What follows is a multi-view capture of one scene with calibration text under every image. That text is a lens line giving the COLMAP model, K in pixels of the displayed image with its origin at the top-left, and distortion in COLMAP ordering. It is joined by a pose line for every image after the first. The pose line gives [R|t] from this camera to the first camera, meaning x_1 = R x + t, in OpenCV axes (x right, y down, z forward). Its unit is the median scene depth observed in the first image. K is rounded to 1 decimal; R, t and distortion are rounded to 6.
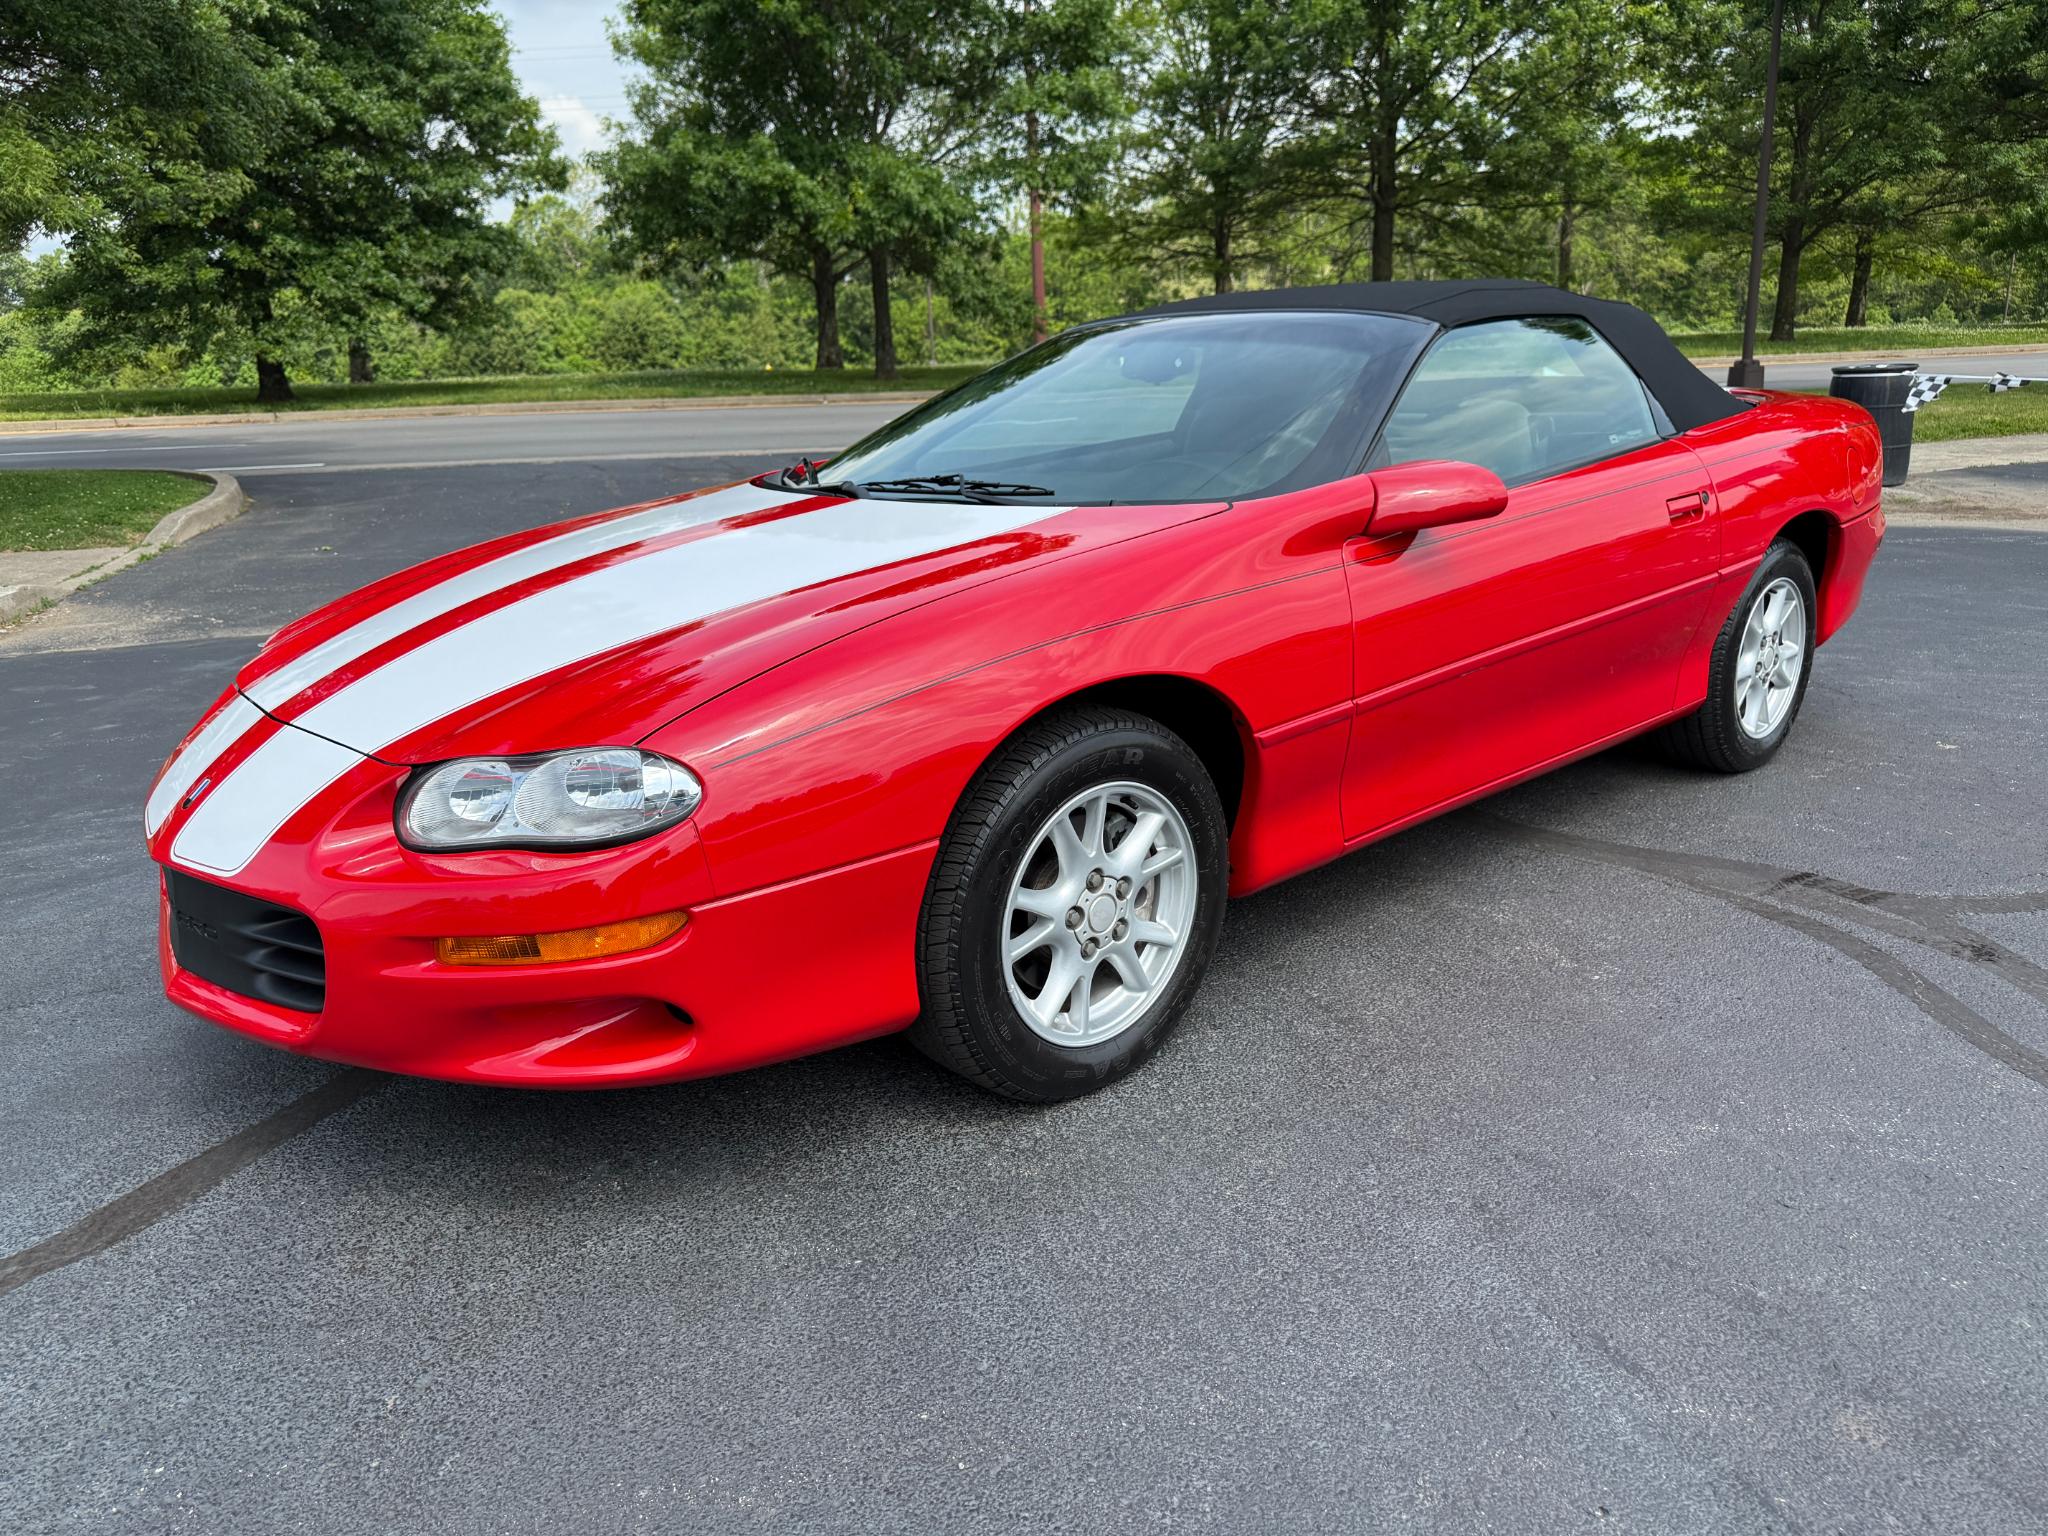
lens RADIAL K [[1454.1, 0, 1034.0], [0, 1454.1, 771.4], [0, 0, 1]] dist [0.015679, -0.022856]
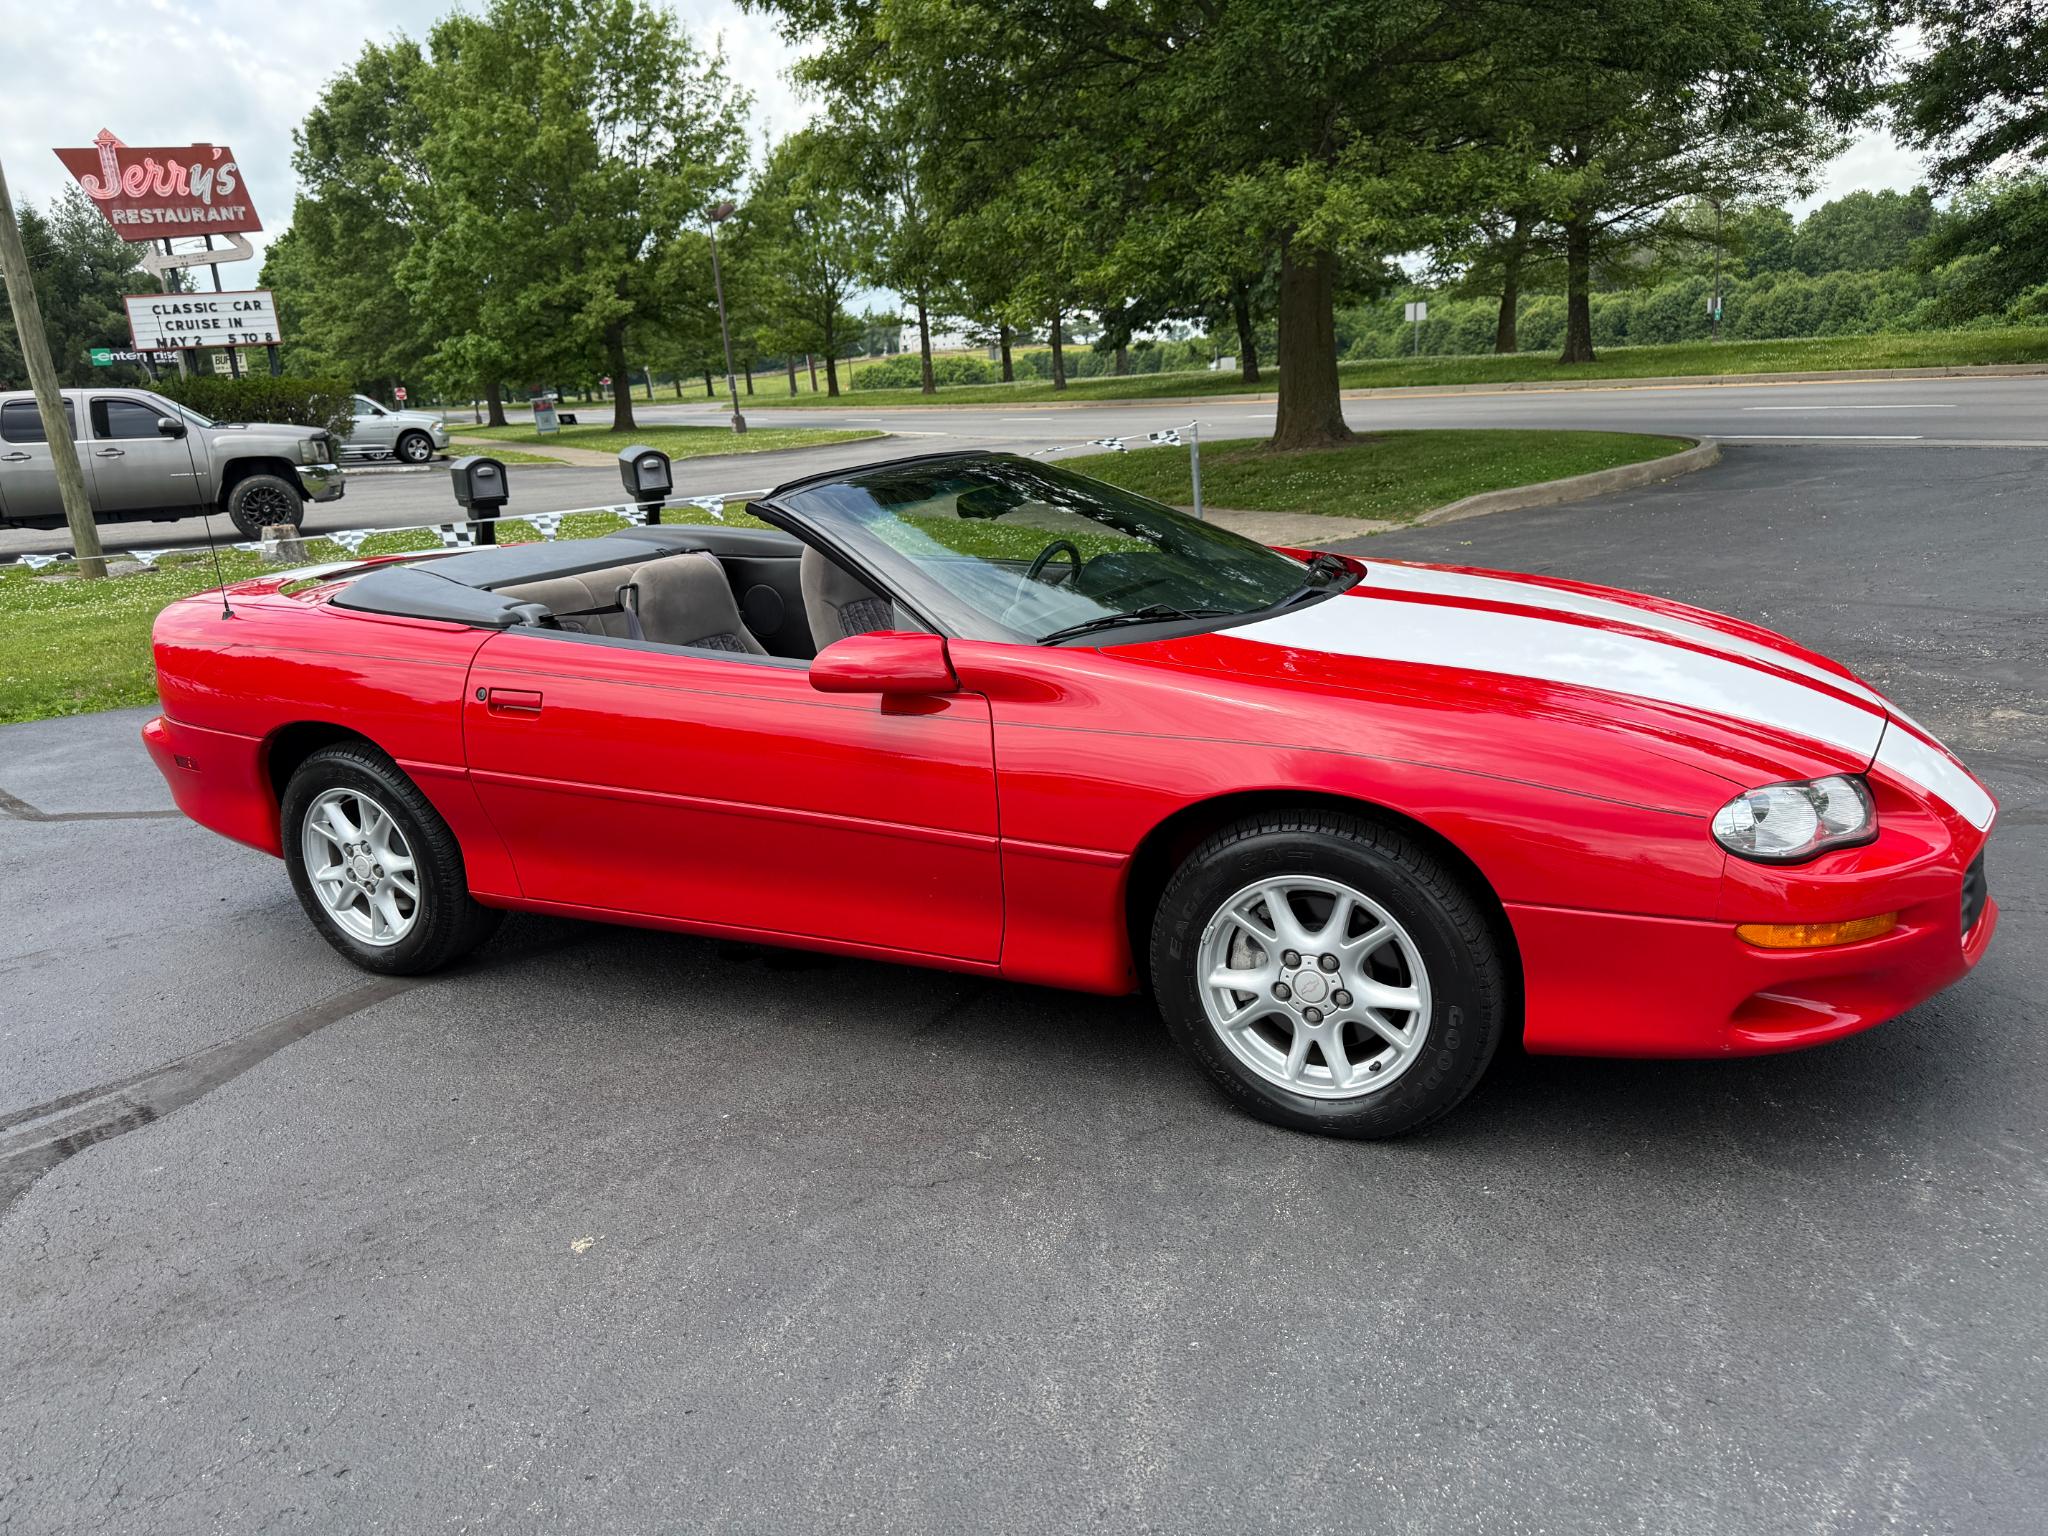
lens RADIAL K [[1454.1, 0, 1025.7], [0, 1454.1, 774.7], [0, 0, 1]] dist [0.015679, -0.022856]
pose [[0.242929, 0.263911, -0.933454, 0.190245], [-0.204228, 0.954626, 0.216747, -0.060095], [0.948302, 0.137983, 0.285805, 0.155289]]
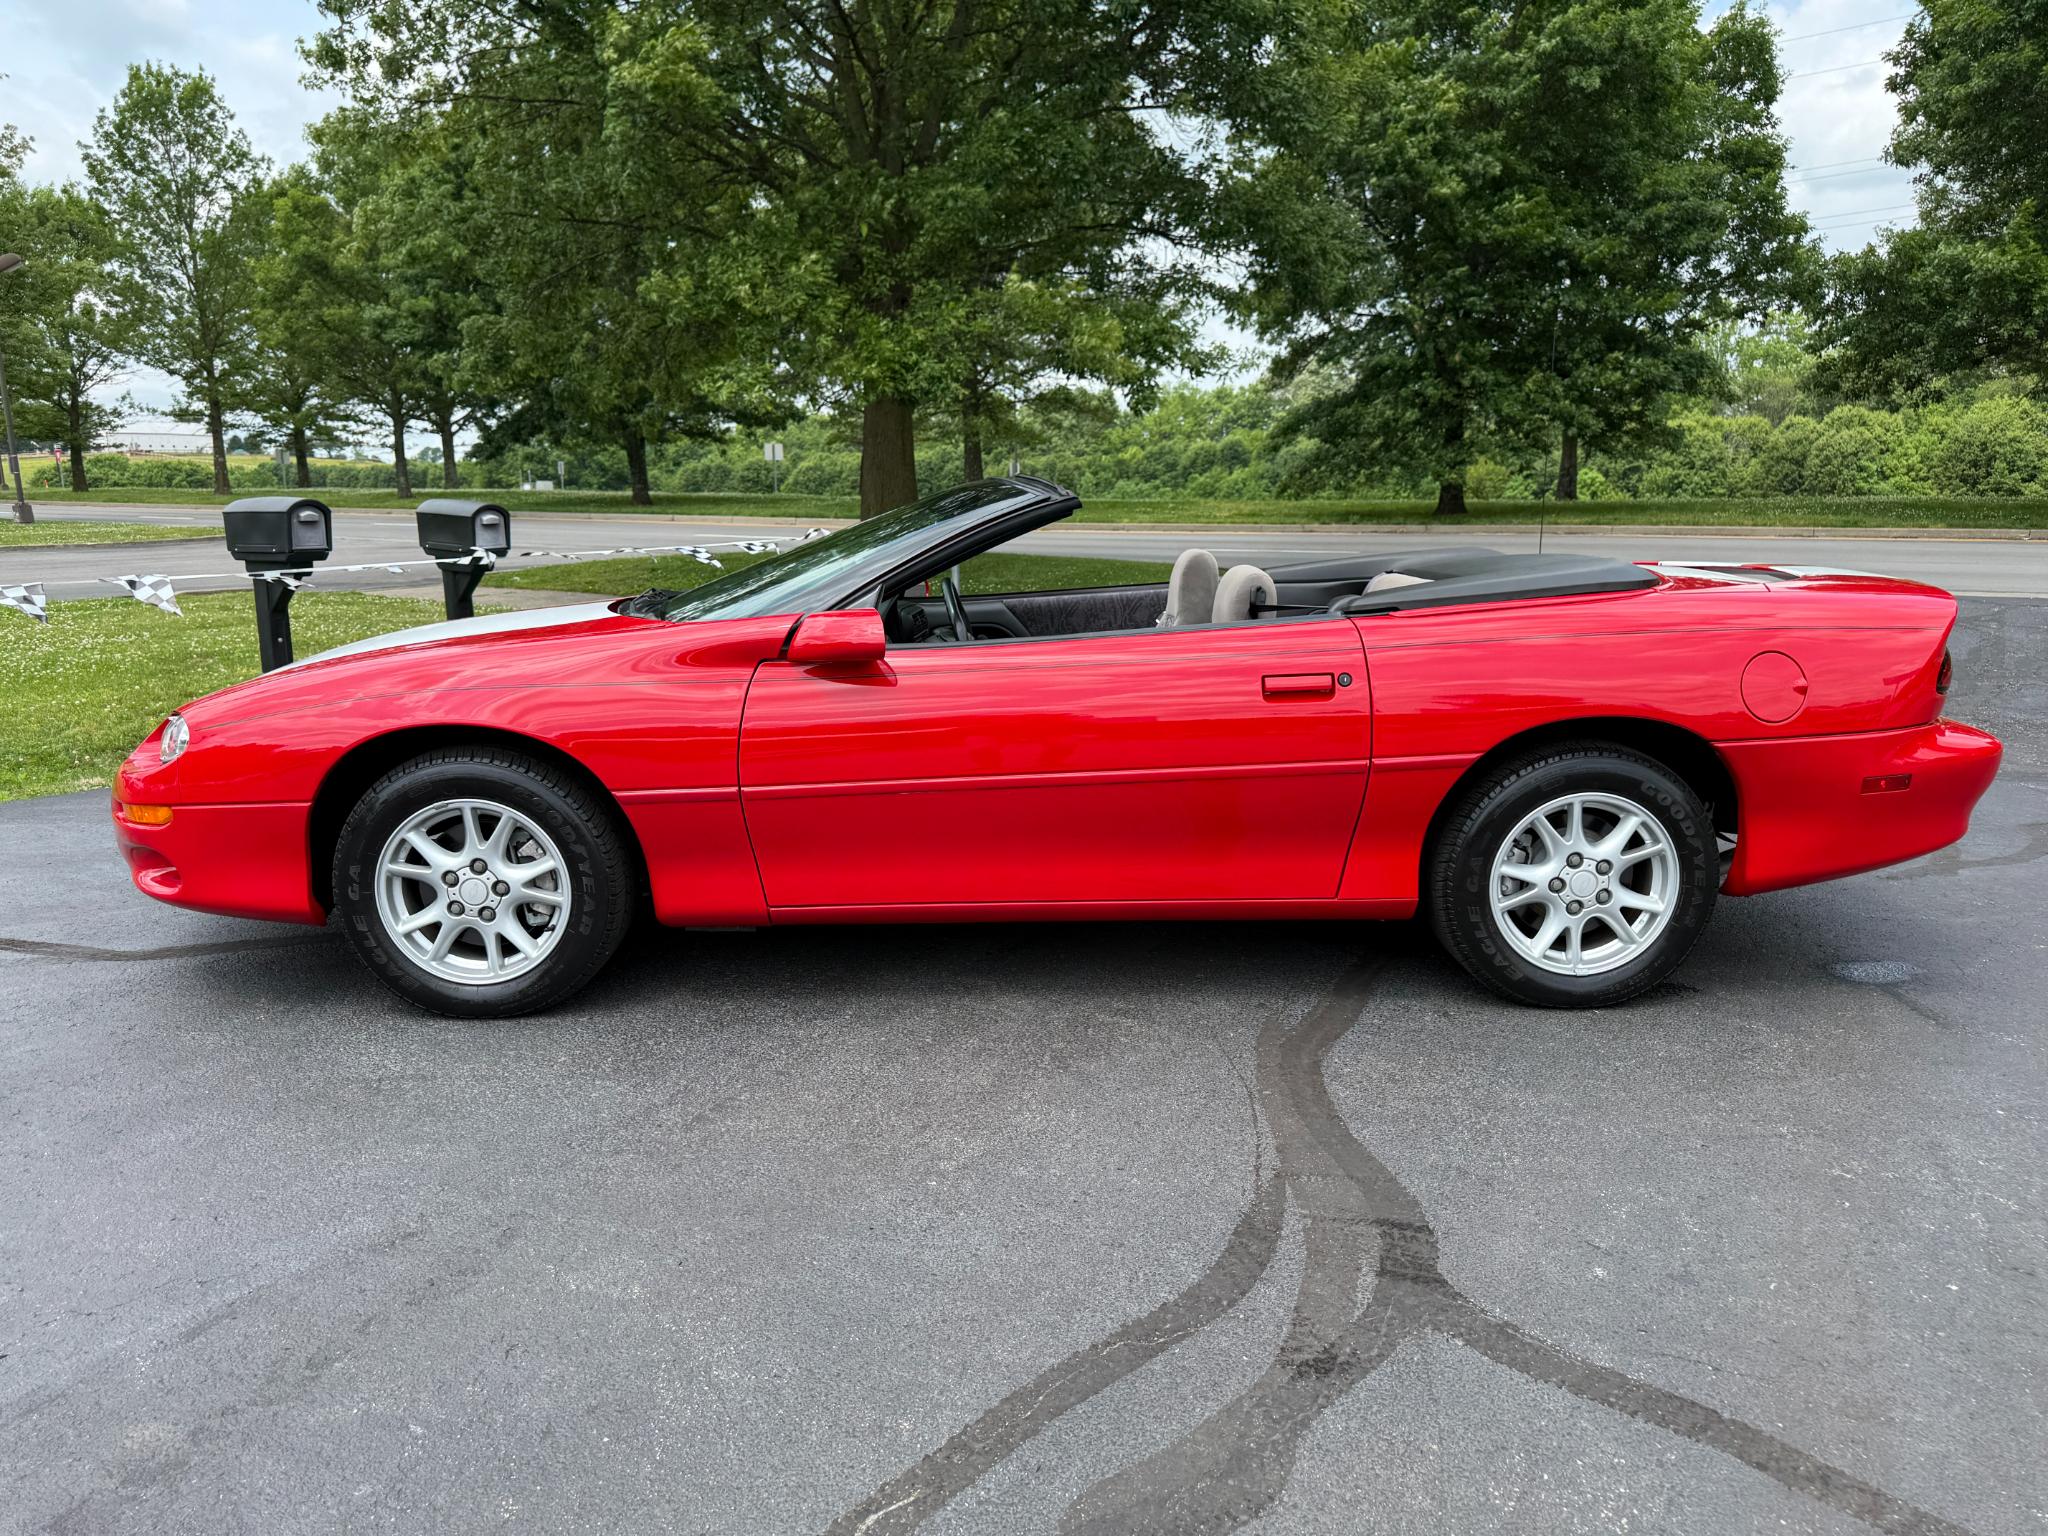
lens RADIAL K [[1454.1, 0, 1011.8], [0, 1454.1, 788.4], [0, 0, 1]] dist [0.015679, -0.022856]
pose [[0.659959, 0.174591, -0.730734, 0.111653], [-0.221291, 0.974649, 0.033010, -0.015733], [0.717973, 0.139919, 0.681864, 0.038677]]
